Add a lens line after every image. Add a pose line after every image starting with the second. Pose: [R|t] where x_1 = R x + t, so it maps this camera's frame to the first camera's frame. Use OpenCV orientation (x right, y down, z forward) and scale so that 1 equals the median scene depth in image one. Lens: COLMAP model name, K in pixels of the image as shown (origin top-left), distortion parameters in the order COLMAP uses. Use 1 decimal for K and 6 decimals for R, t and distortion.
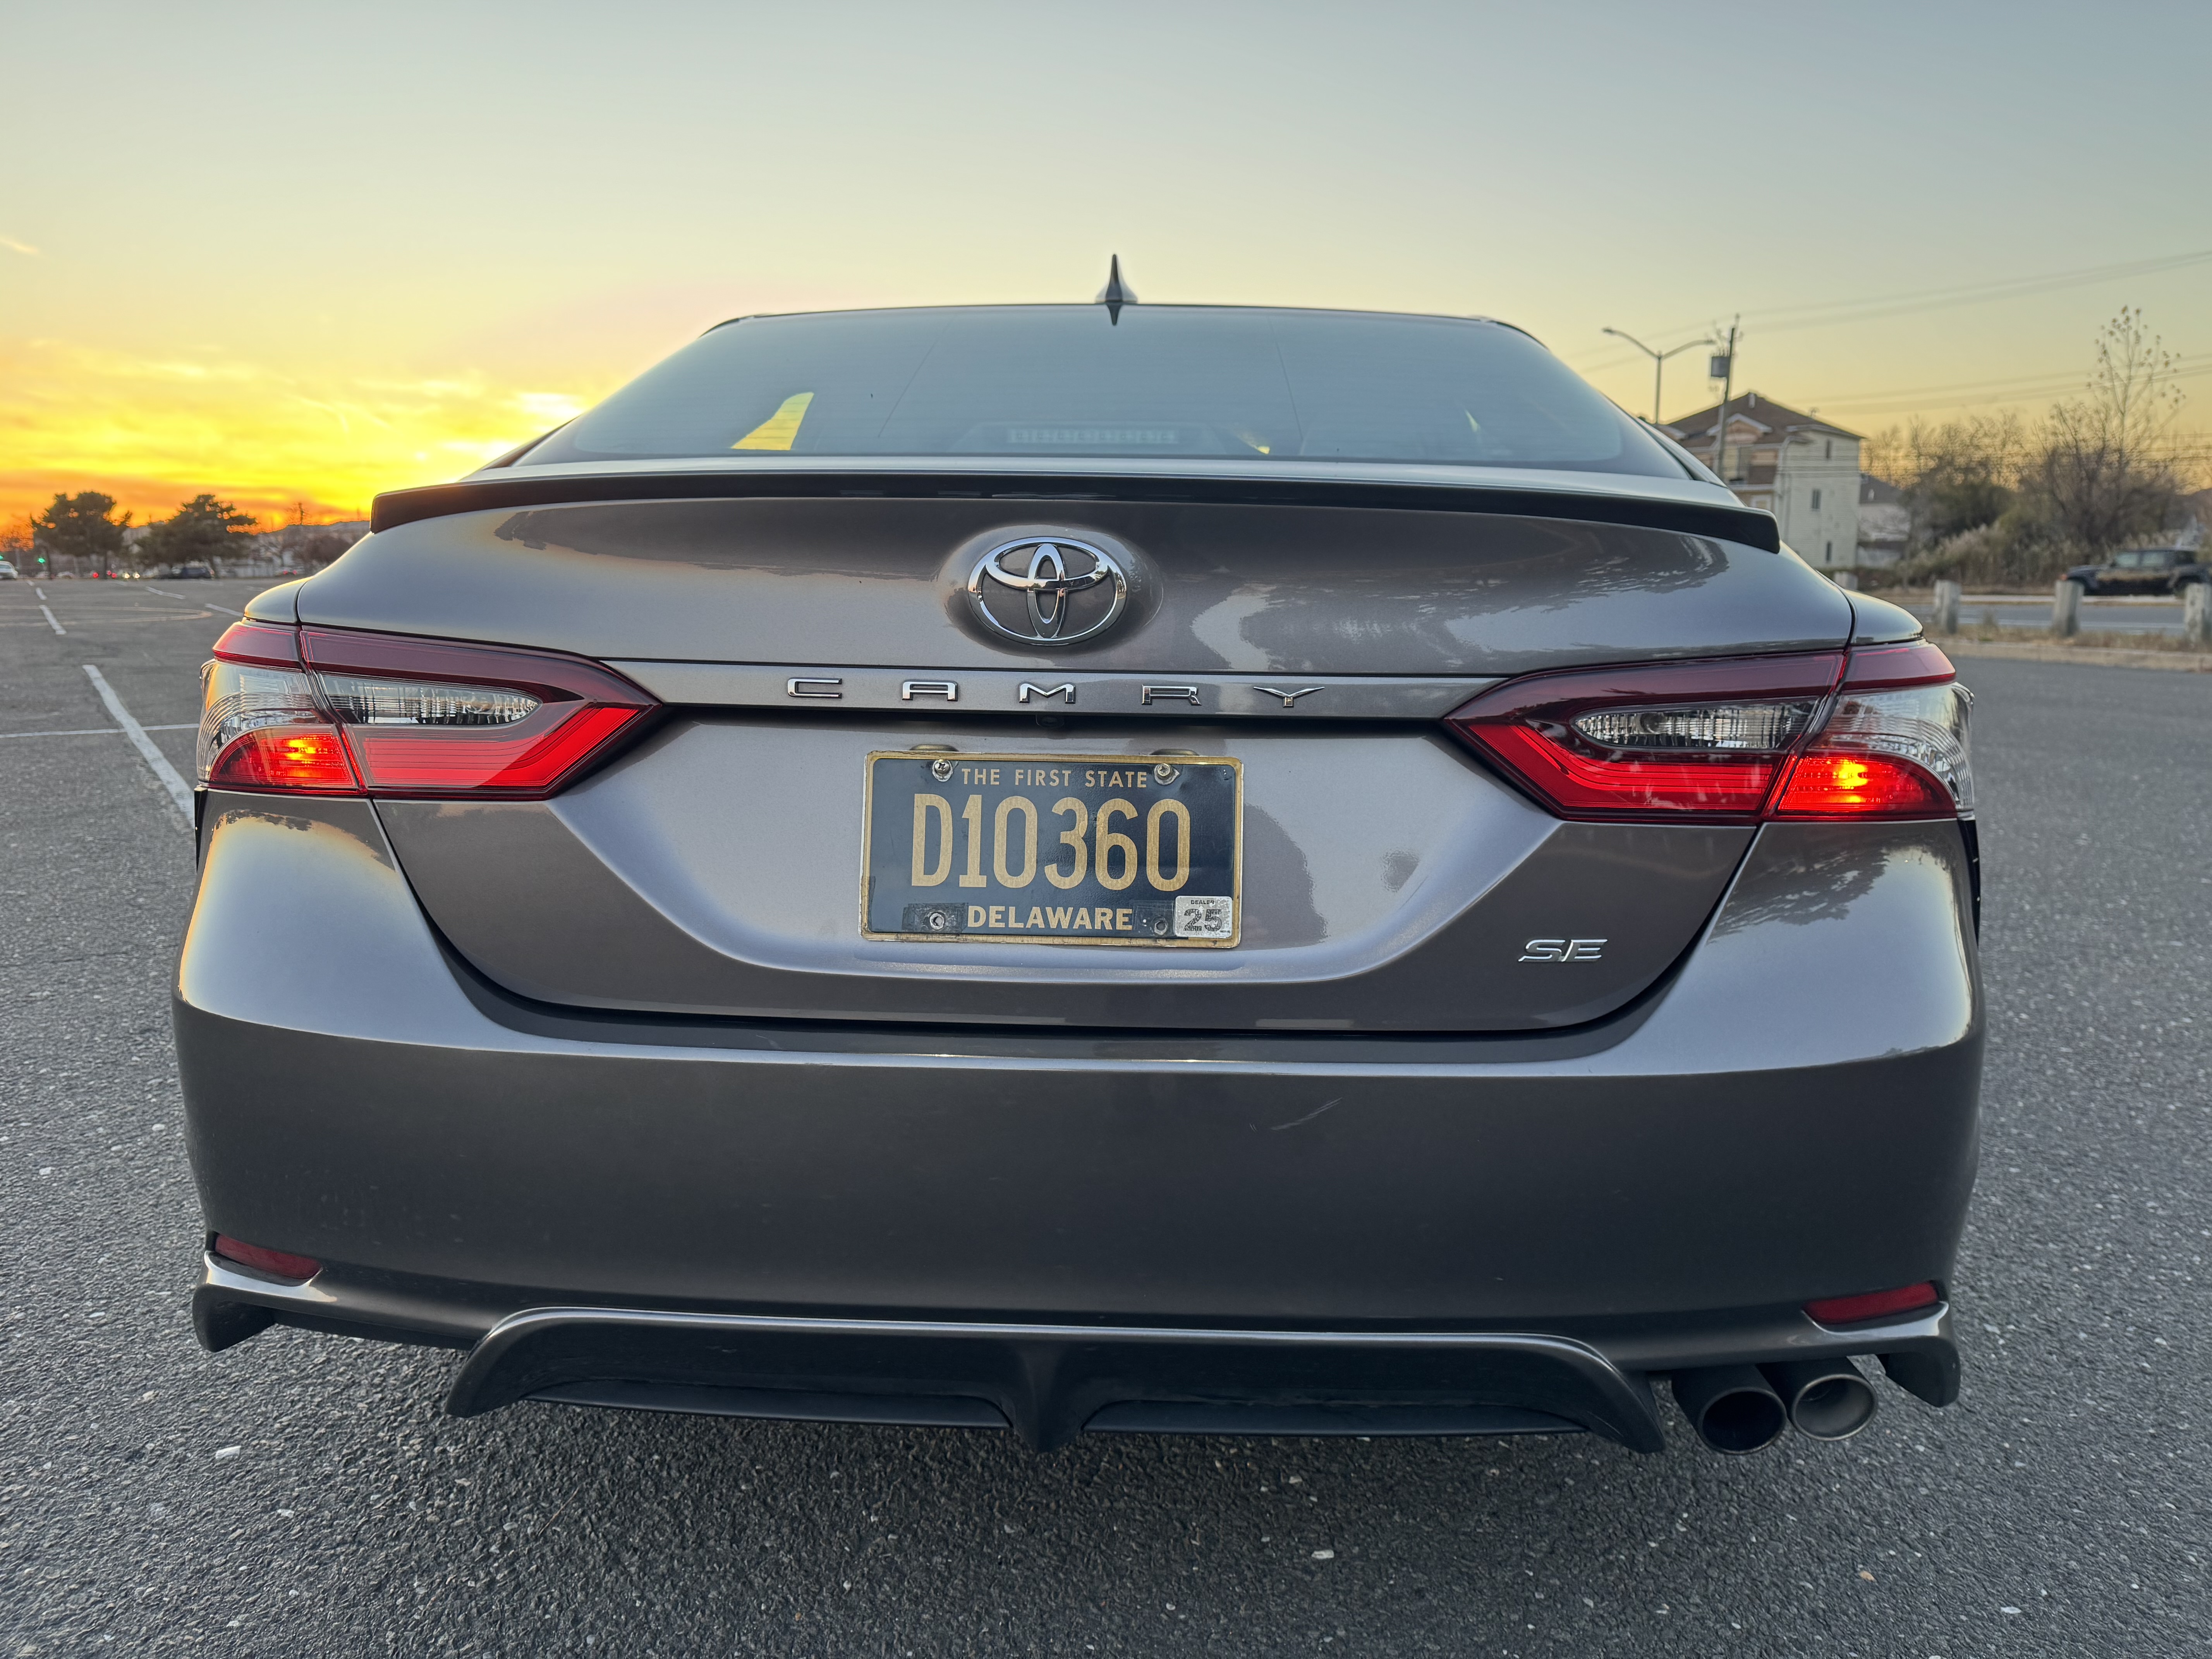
lens RADIAL K [[1564.0, 0, 1122.3], [0, 1564.0, 842.1], [0, 0, 1]] dist [0.013741, -0.014663]
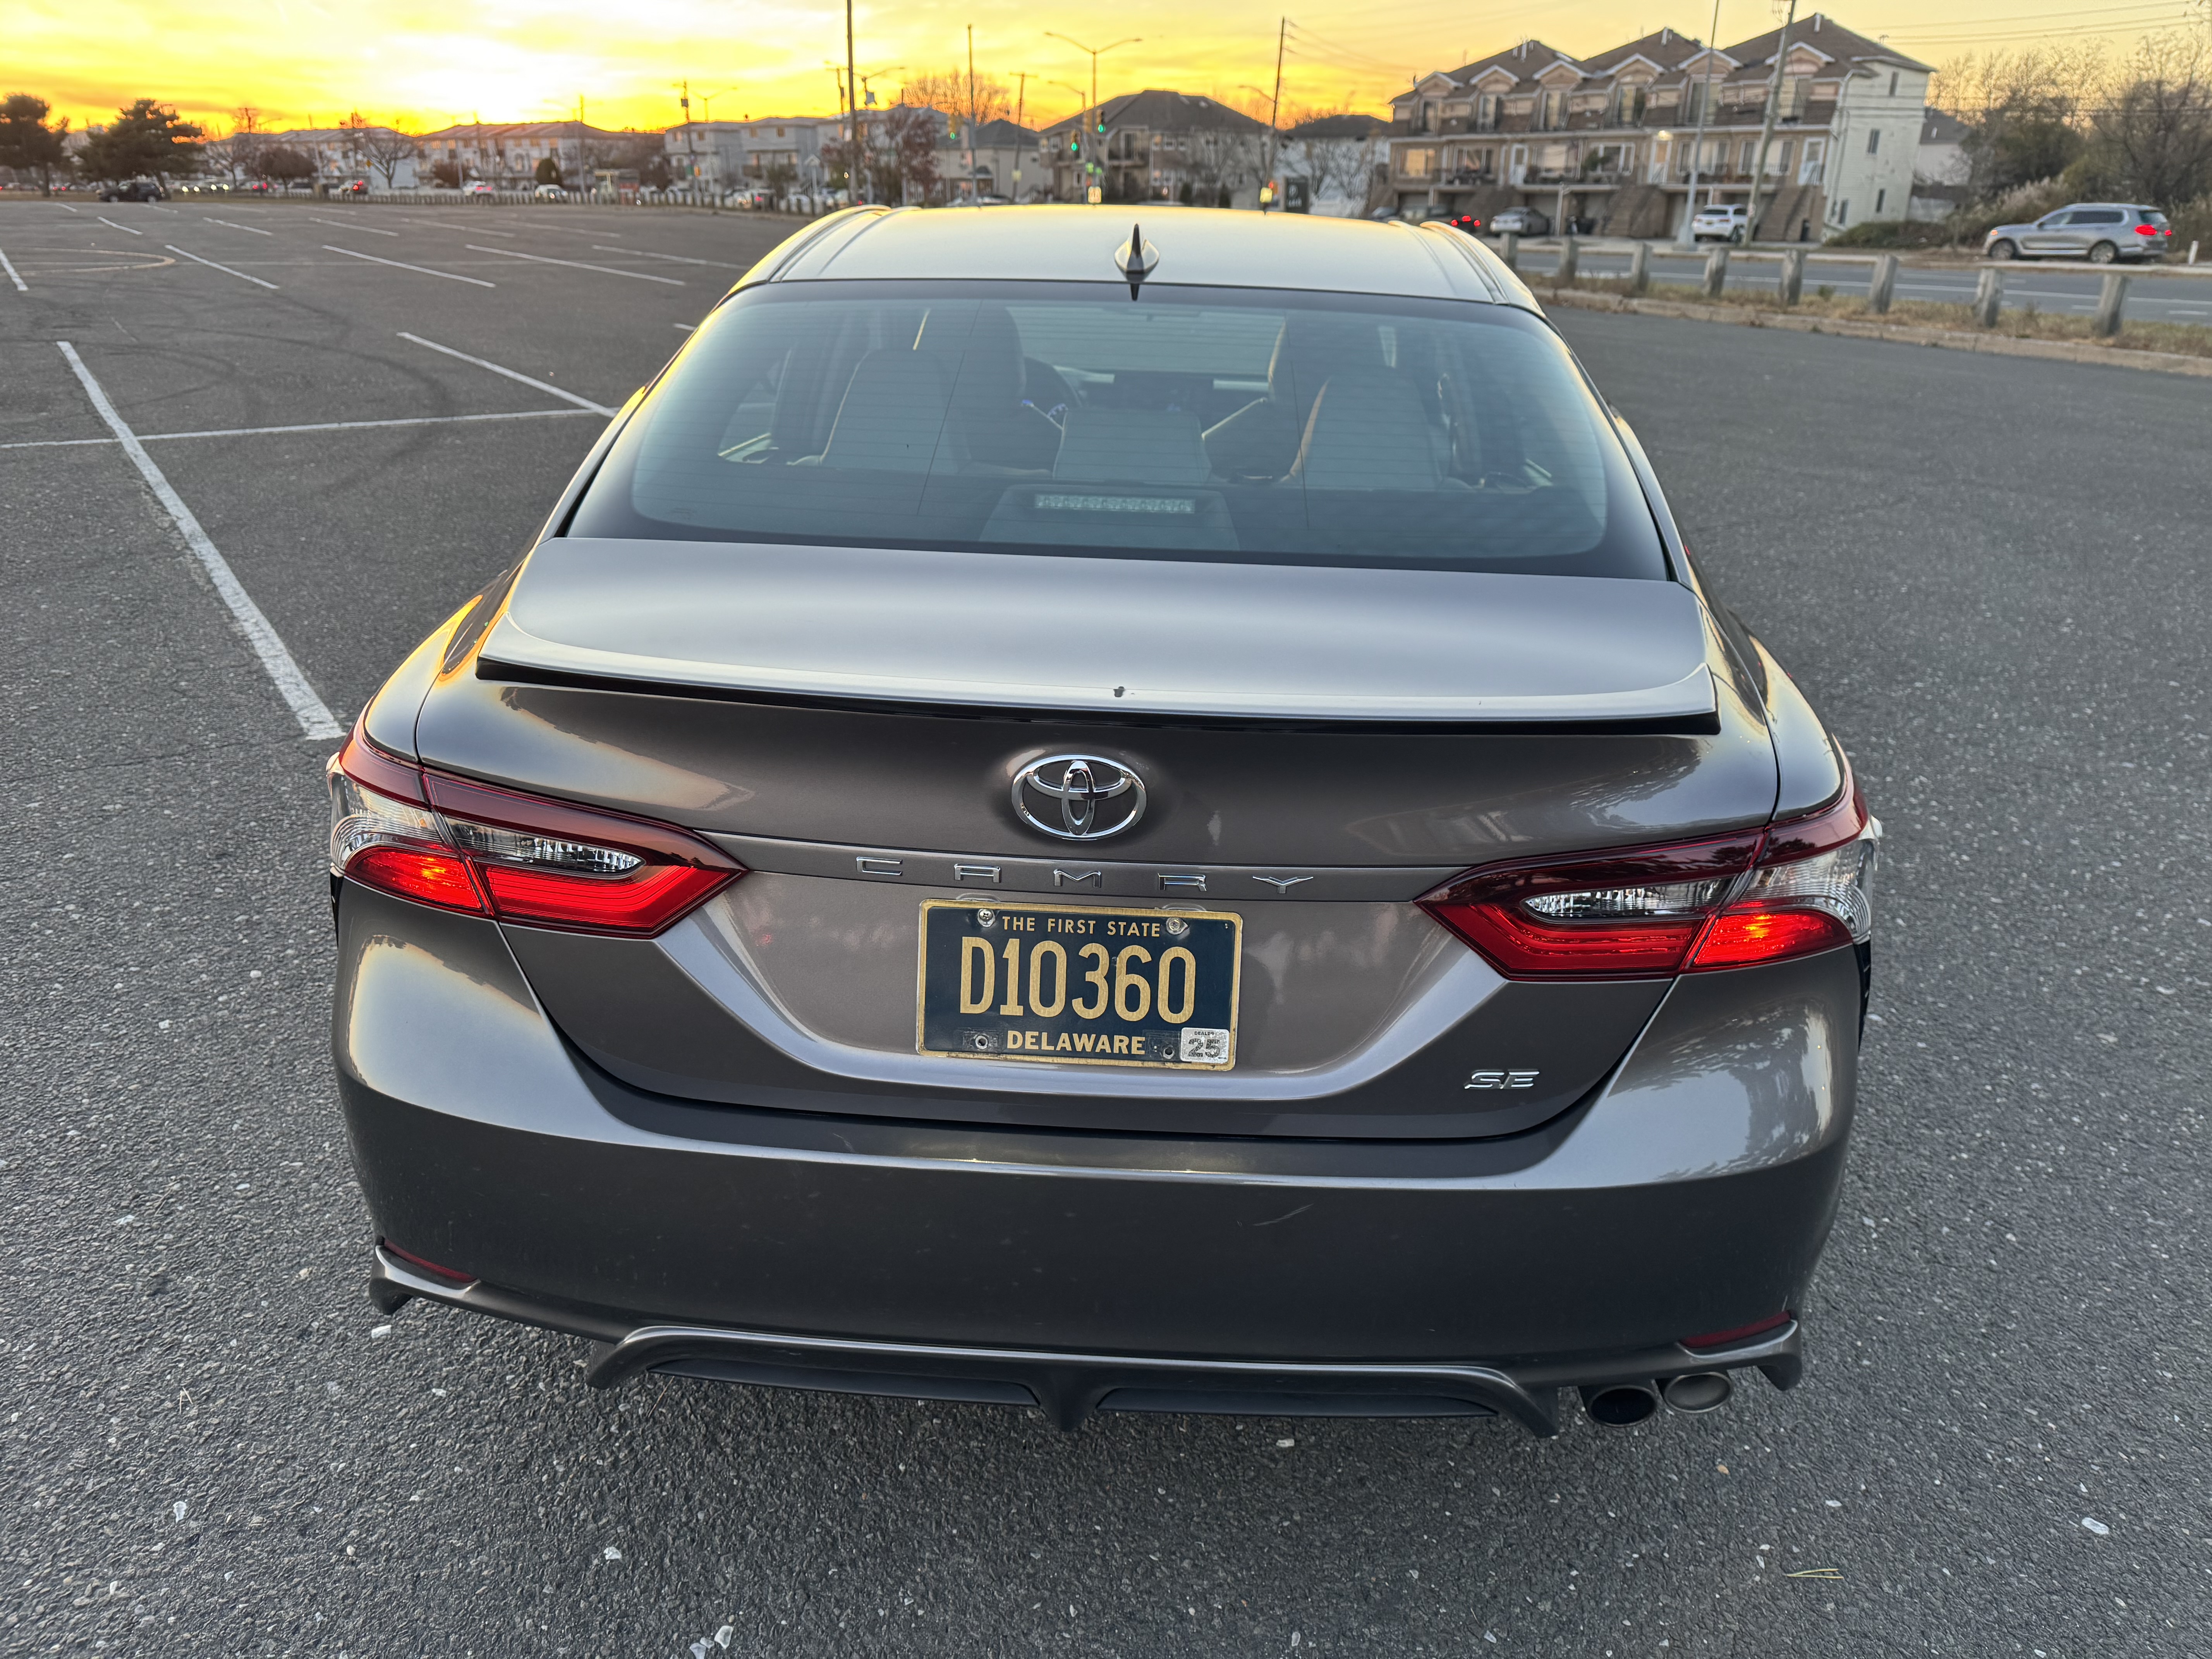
lens RADIAL K [[1564.0, 0, 1122.9], [0, 1564.0, 840.1], [0, 0, 1]] dist [0.013741, -0.014663]
pose [[0.999826, 0.018296, 0.003676, -0.012846], [-0.018657, 0.975822, 0.217769, -0.262923], [0.000398, -0.217800, 0.975993, -0.096492]]
